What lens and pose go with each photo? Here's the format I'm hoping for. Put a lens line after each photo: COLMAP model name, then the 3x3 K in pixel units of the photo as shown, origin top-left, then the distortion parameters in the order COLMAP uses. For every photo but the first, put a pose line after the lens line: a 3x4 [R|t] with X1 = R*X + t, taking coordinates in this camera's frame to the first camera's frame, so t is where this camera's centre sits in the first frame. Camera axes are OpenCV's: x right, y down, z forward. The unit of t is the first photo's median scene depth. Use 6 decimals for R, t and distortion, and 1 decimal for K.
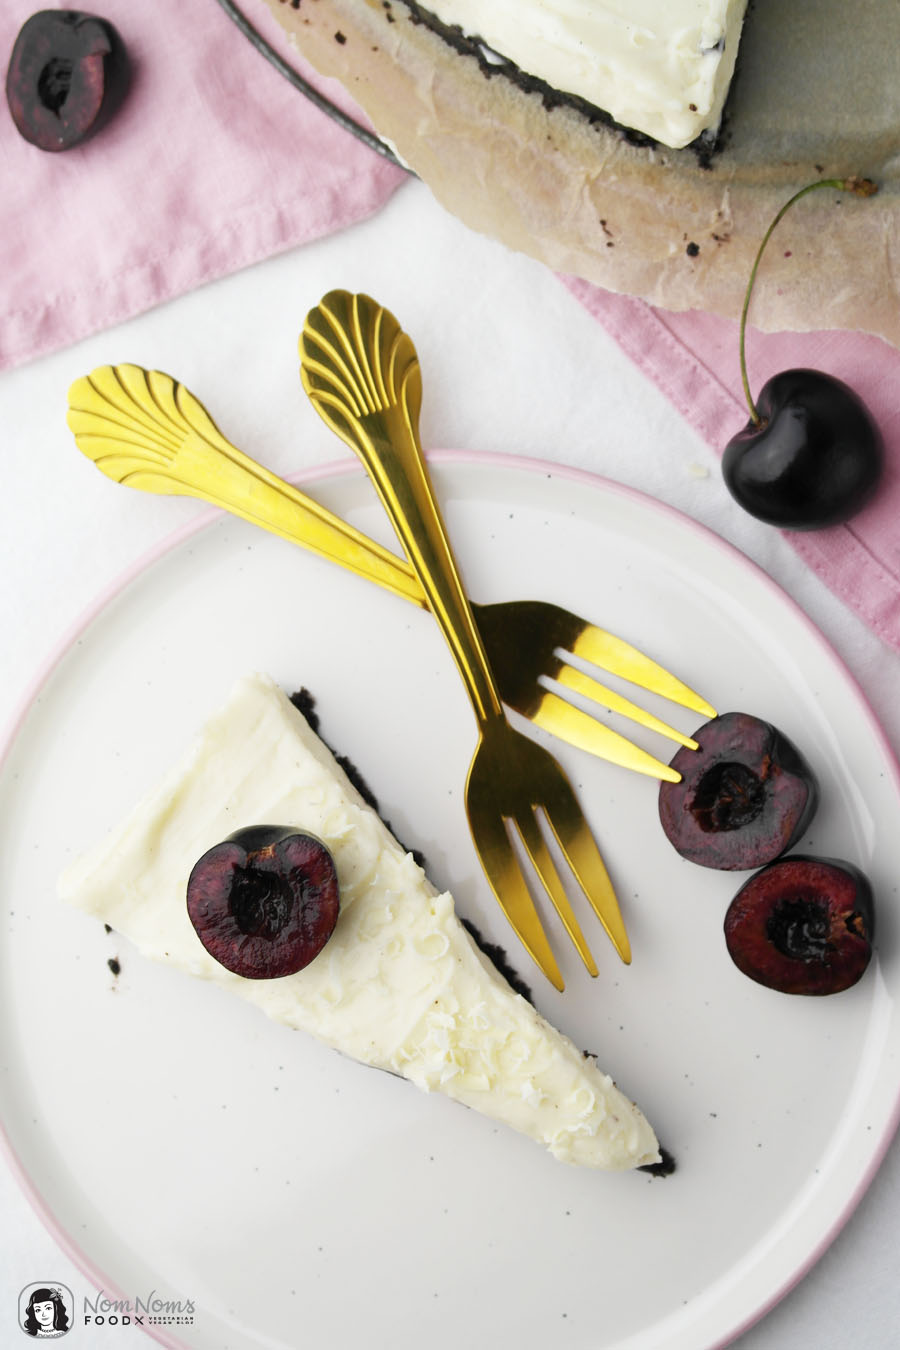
lens RADIAL K [[1965.6, 0, 451.3], [0, 1965.6, 668.6], [0, 0, 1]] dist [-0.004676, 0.000000]
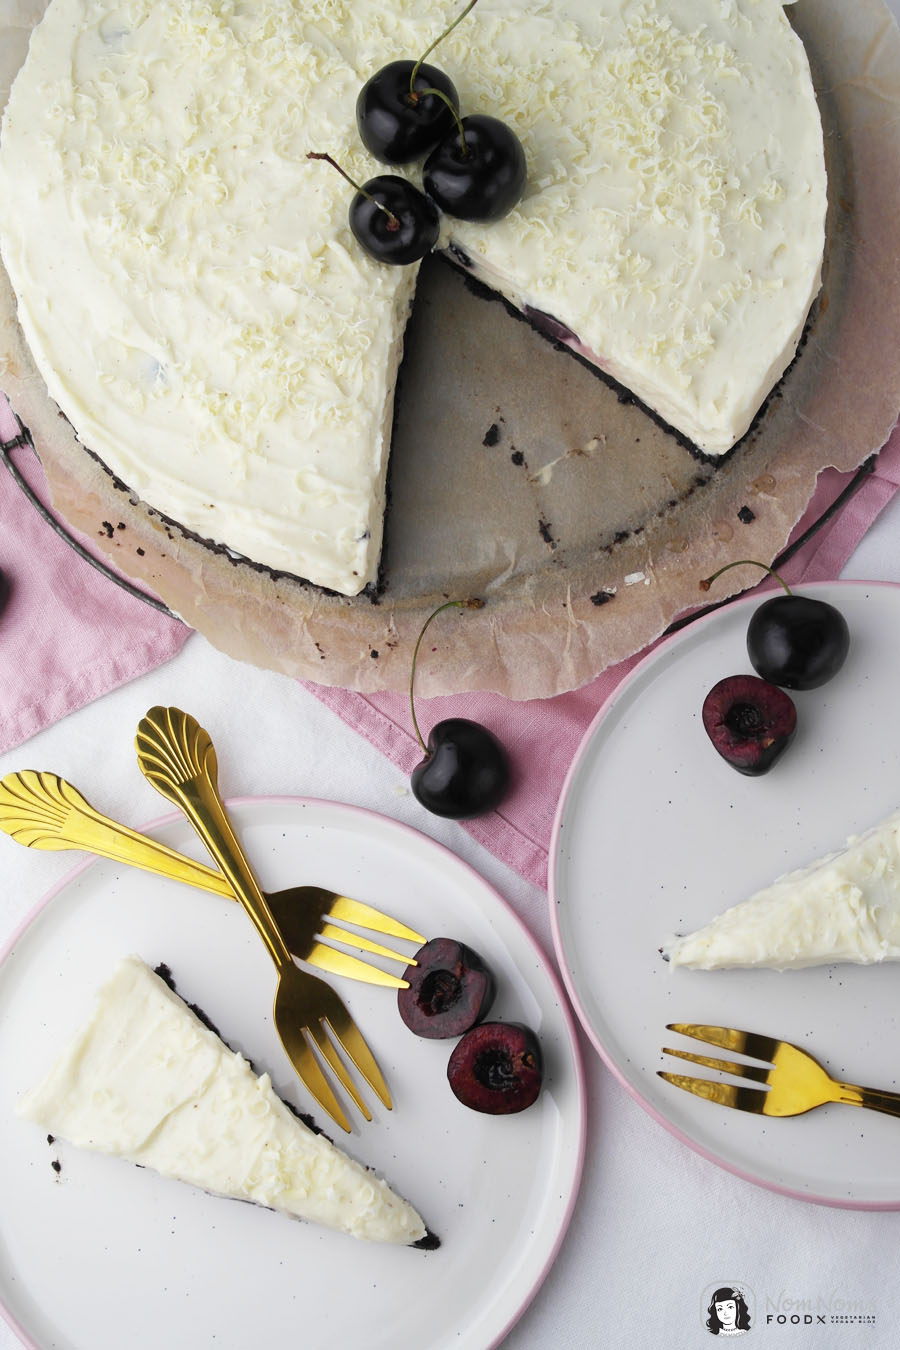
lens RADIAL K [[1965.6, 0, 443.8], [0, 1965.6, 674.1], [0, 0, 1]] dist [-0.004676, 0.000000]
pose [[0.989902, -0.125091, 0.066676, 0.069606], [0.135321, 0.973996, -0.181717, 0.100723], [-0.042211, 0.188904, 0.981088, -0.567669]]
